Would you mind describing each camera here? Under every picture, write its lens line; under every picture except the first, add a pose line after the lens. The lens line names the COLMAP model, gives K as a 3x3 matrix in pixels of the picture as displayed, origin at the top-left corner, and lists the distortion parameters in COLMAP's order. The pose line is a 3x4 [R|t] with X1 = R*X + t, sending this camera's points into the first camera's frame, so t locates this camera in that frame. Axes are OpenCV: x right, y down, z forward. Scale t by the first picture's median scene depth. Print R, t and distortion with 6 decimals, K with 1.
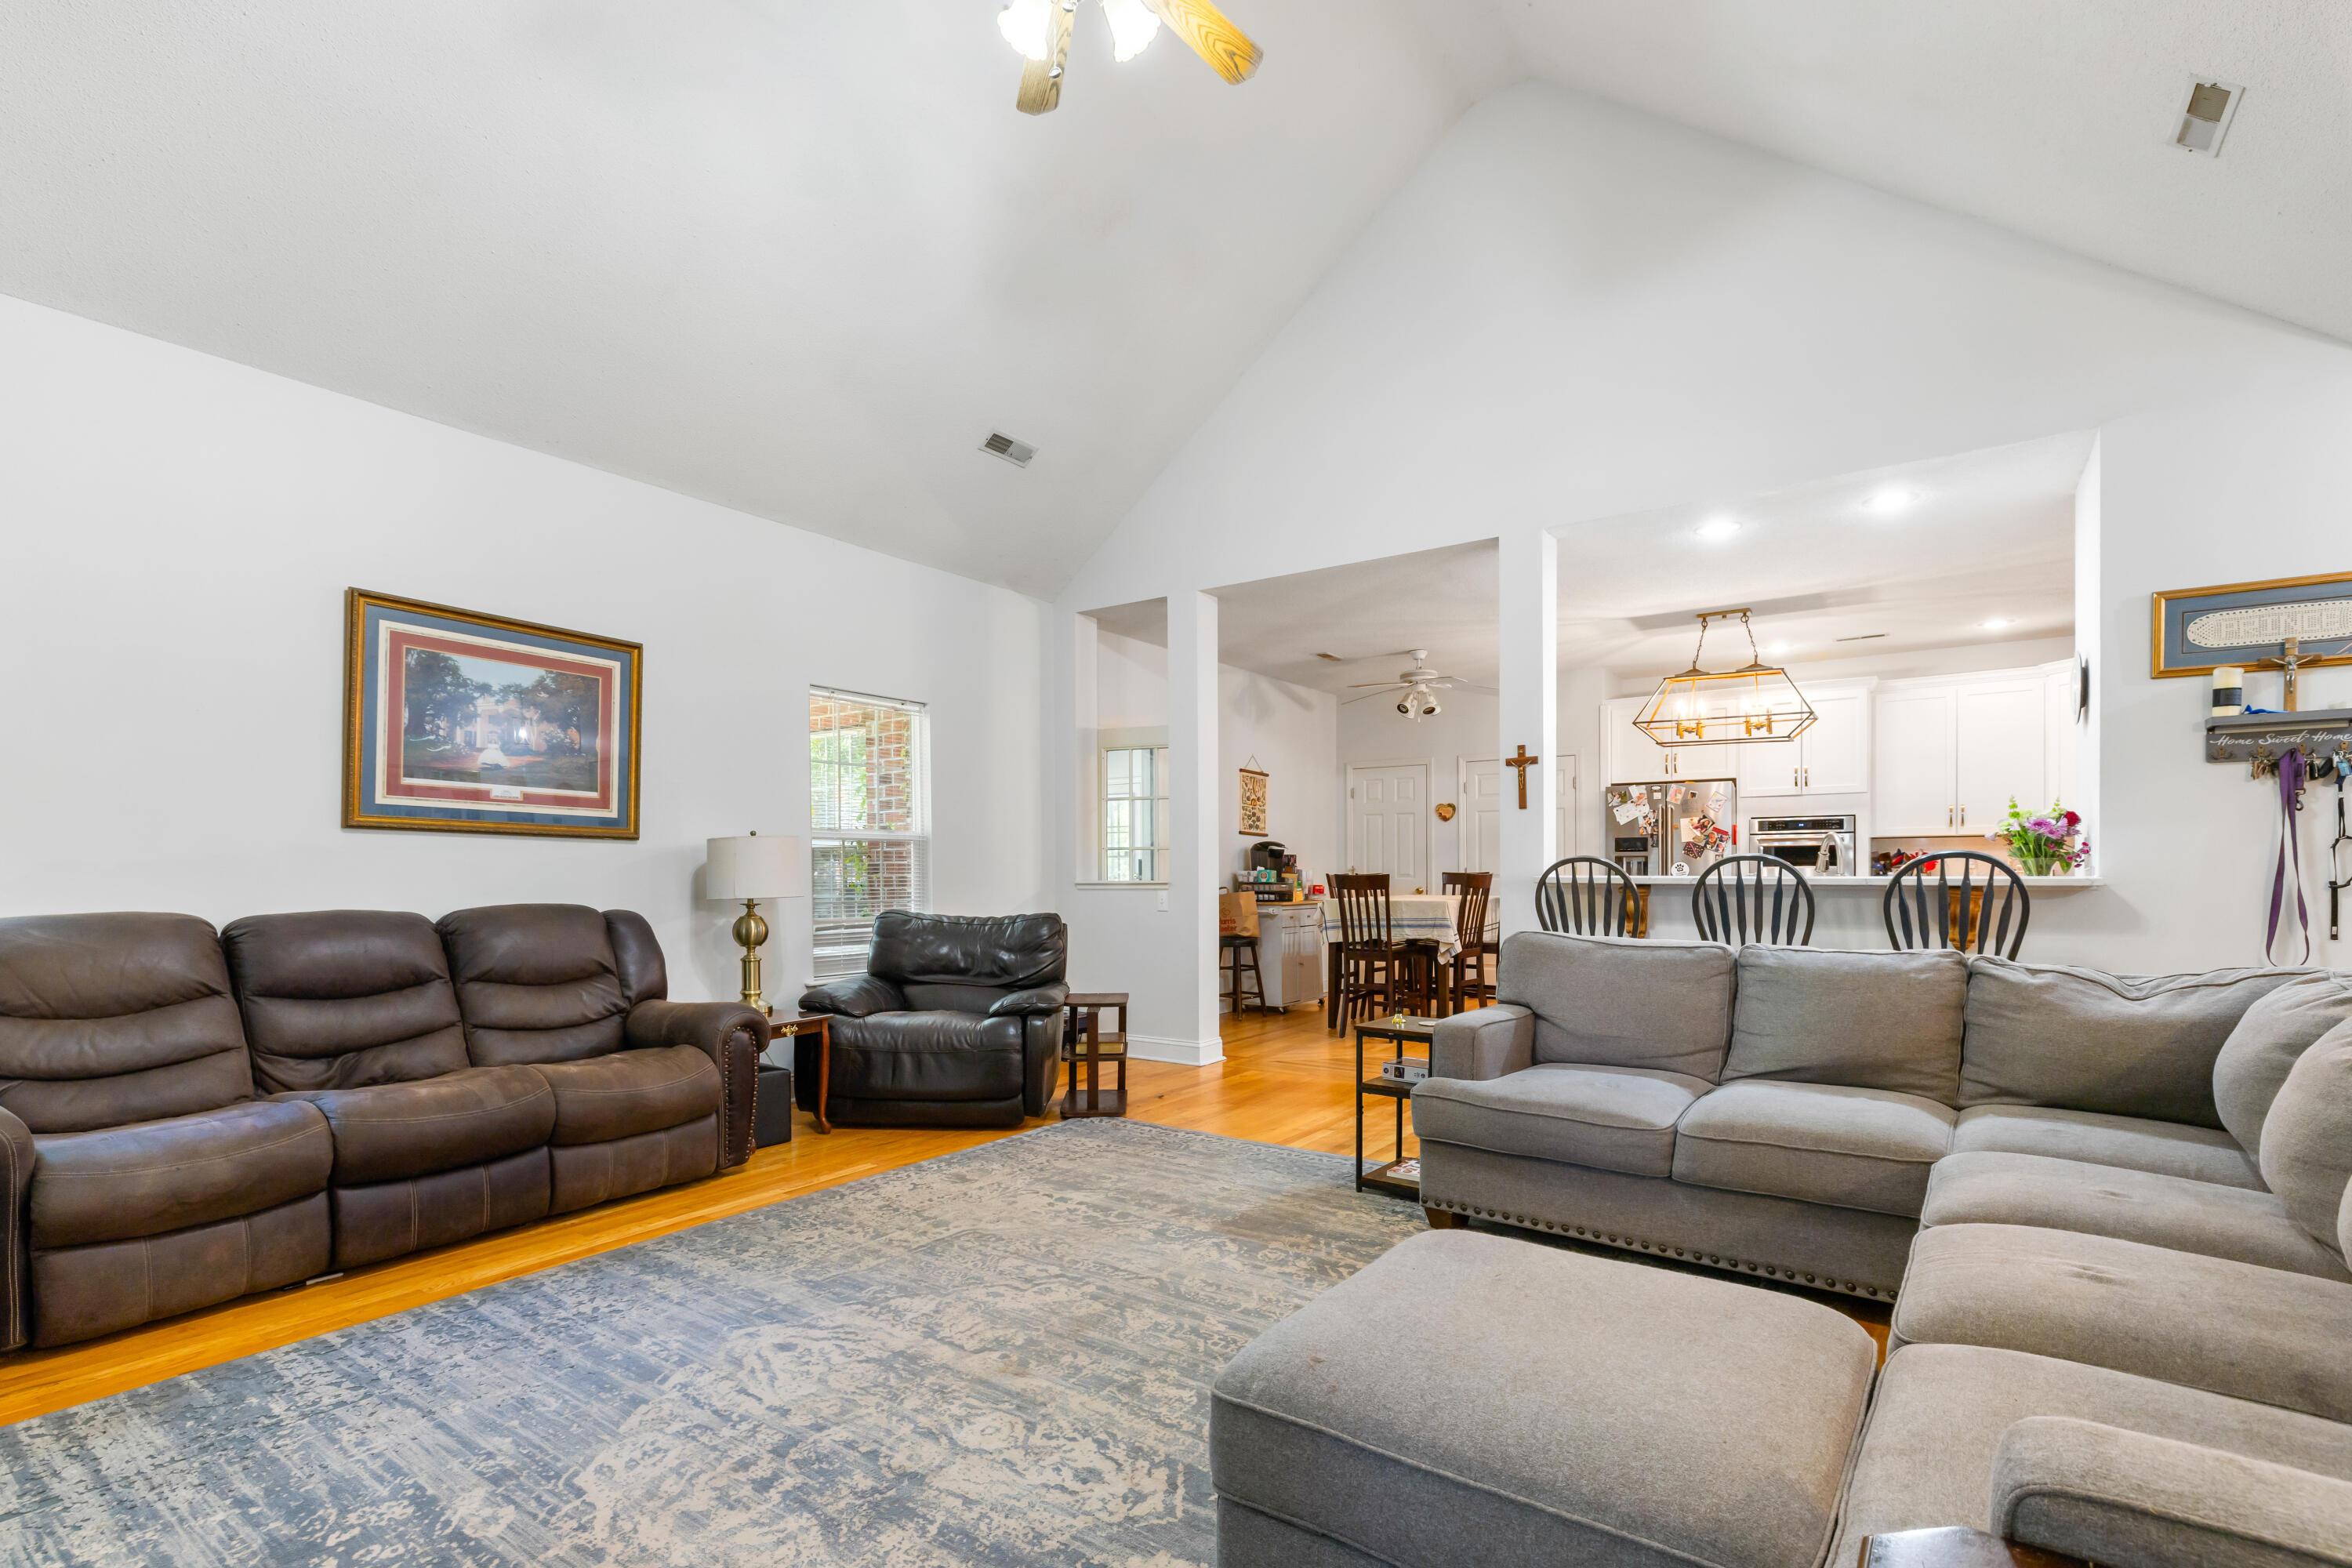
lens RADIAL K [[1075.9, 0, 1179.2], [0, 1075.9, 887.0], [0, 0, 1]] dist [-0.001601, -0.000300]
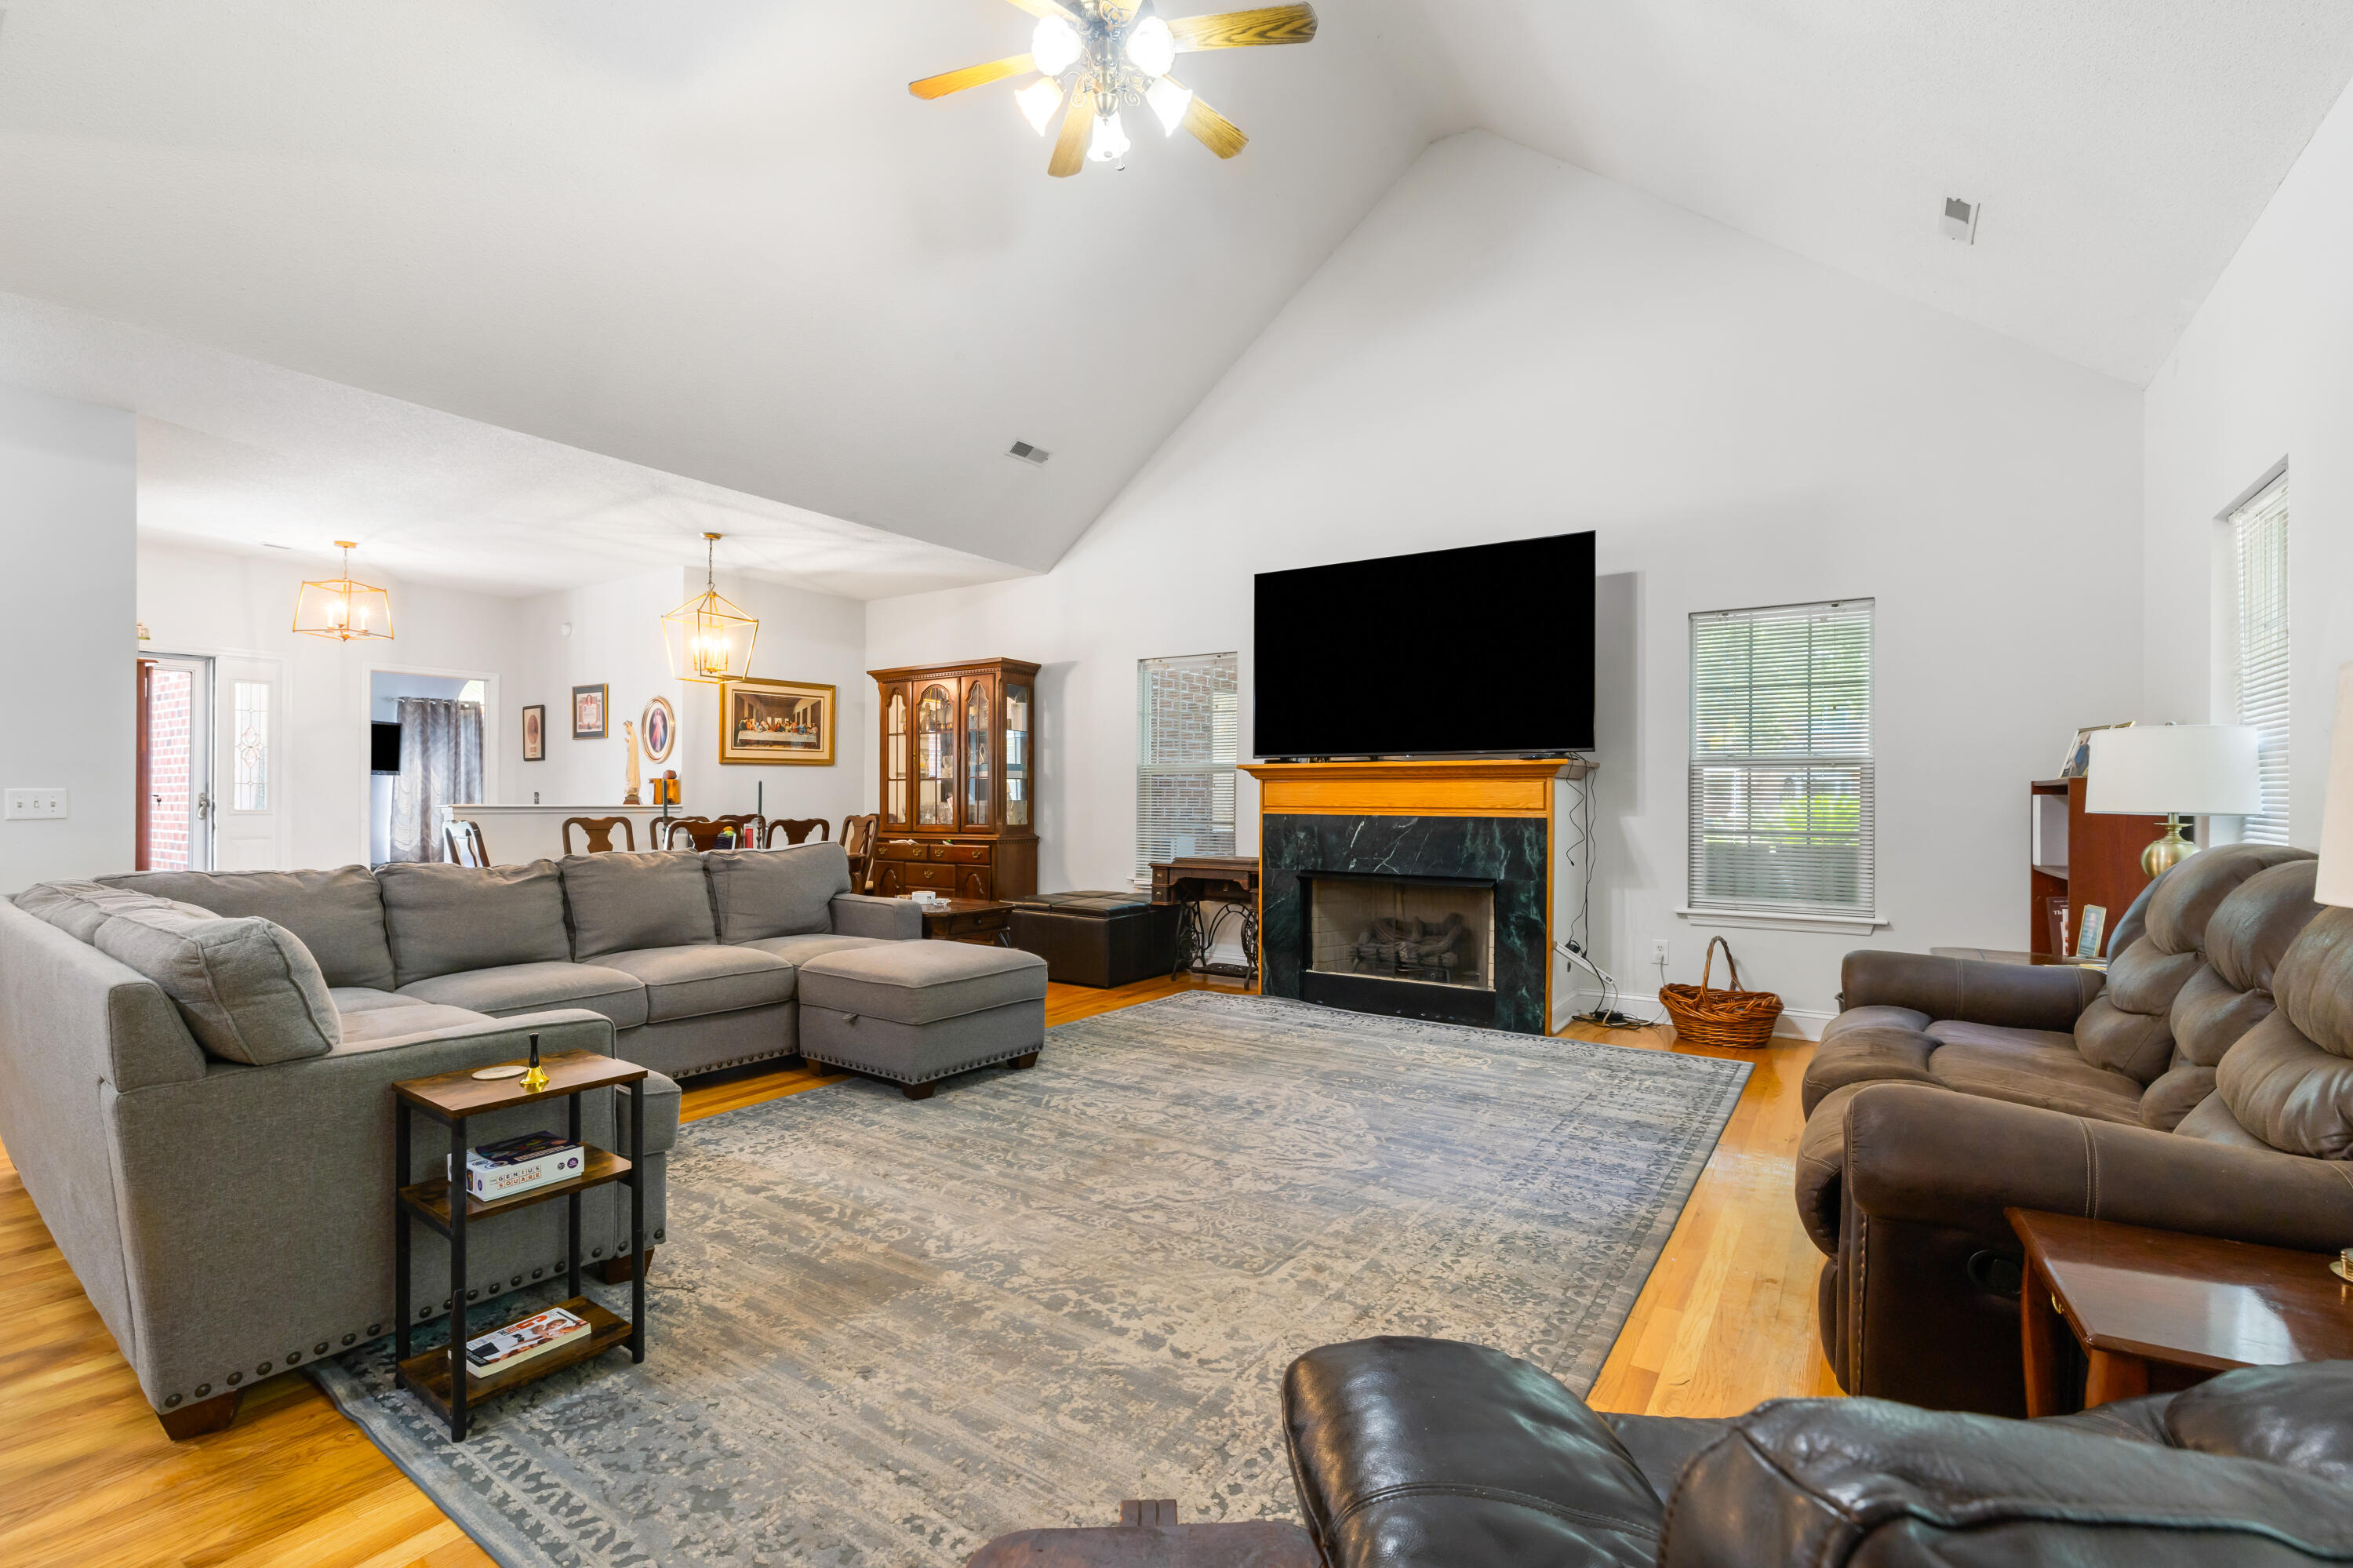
lens RADIAL K [[1050.2, 0, 1168.4], [0, 1050.2, 795.0], [0, 0, 1]] dist [-0.001976, 0.000257]
pose [[-0.999876, 0.002166, -0.015603, -0.110947], [0.001892, 0.999844, 0.017587, -0.028556], [0.015638, 0.017556, -0.999724, 1.619943]]
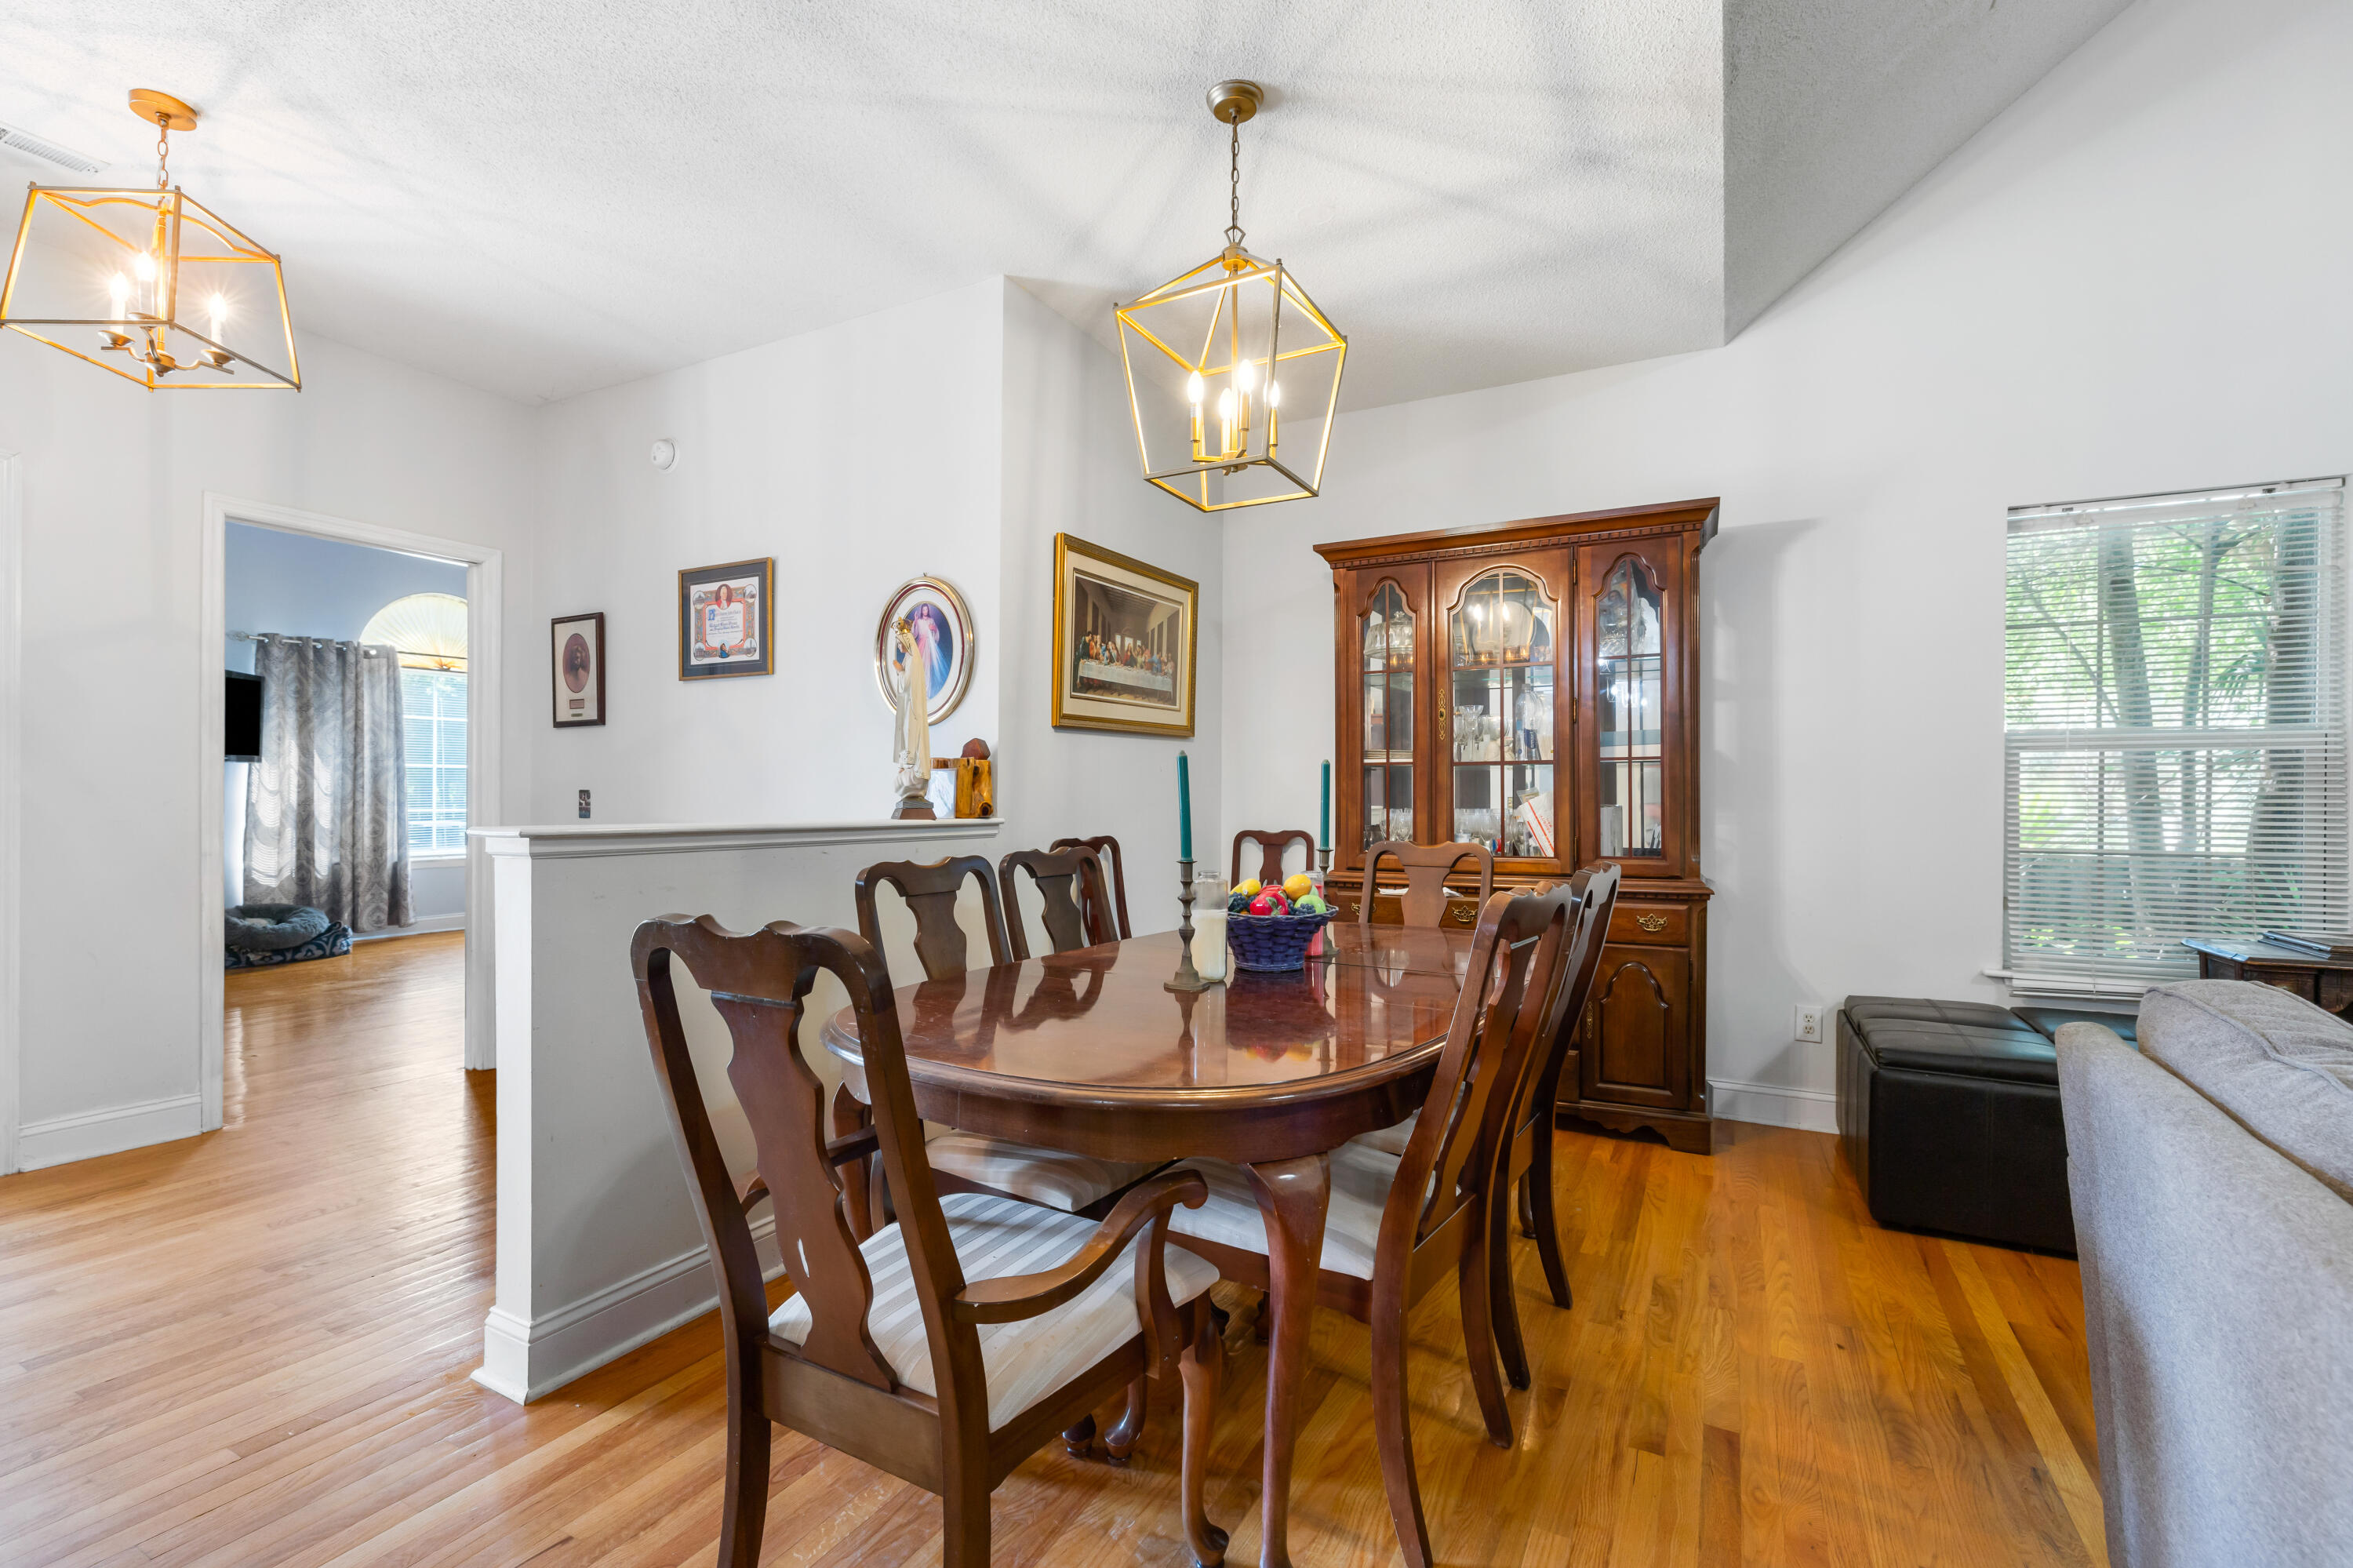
lens RADIAL K [[1041.8, 0, 1160.8], [0, 1041.8, 796.2], [0, 0, 1]] dist [-0.000406, -0.000212]
pose [[-0.993391, 0.002290, -0.114759, 0.762412], [-0.000010, 0.999799, 0.020038, -0.012061], [0.114782, 0.019906, -0.993191, 0.472103]]
